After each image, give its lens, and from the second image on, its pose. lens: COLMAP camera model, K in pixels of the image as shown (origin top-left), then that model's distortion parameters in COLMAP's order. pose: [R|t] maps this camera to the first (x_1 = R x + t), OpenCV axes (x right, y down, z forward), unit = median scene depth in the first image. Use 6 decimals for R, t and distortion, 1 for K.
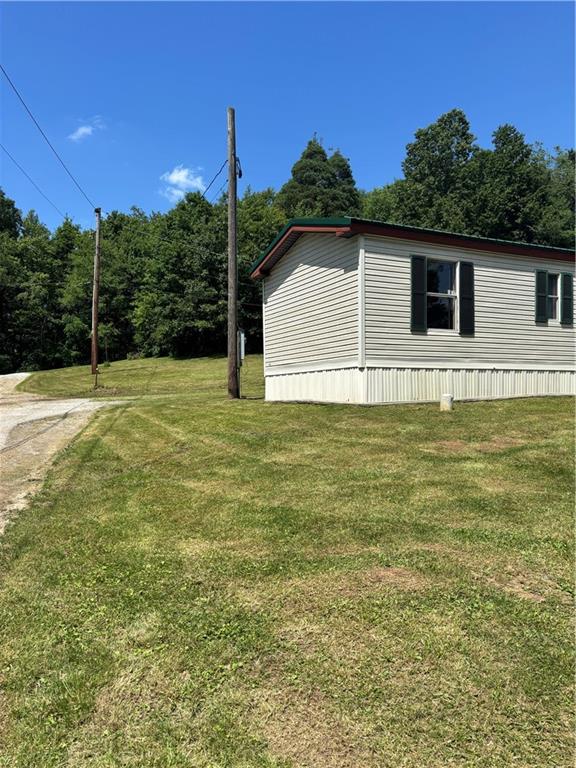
lens RADIAL K [[580.5, 0, 288.0], [0, 580.5, 384.0], [0, 0, 1]] dist [0.041939, -0.009743]
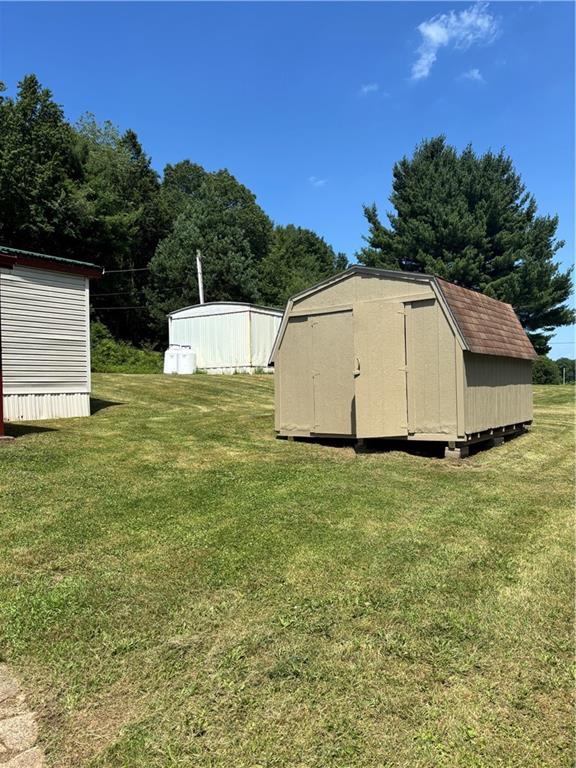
lens RADIAL K [[580.5, 0, 288.0], [0, 580.5, 384.0], [0, 0, 1]] dist [0.041939, -0.009743]
pose [[0.882414, 0.001194, 0.470472, 1.461275], [0.005307, 0.999908, -0.012490, -0.034141], [-0.470444, 0.013518, 0.882327, 0.634763]]
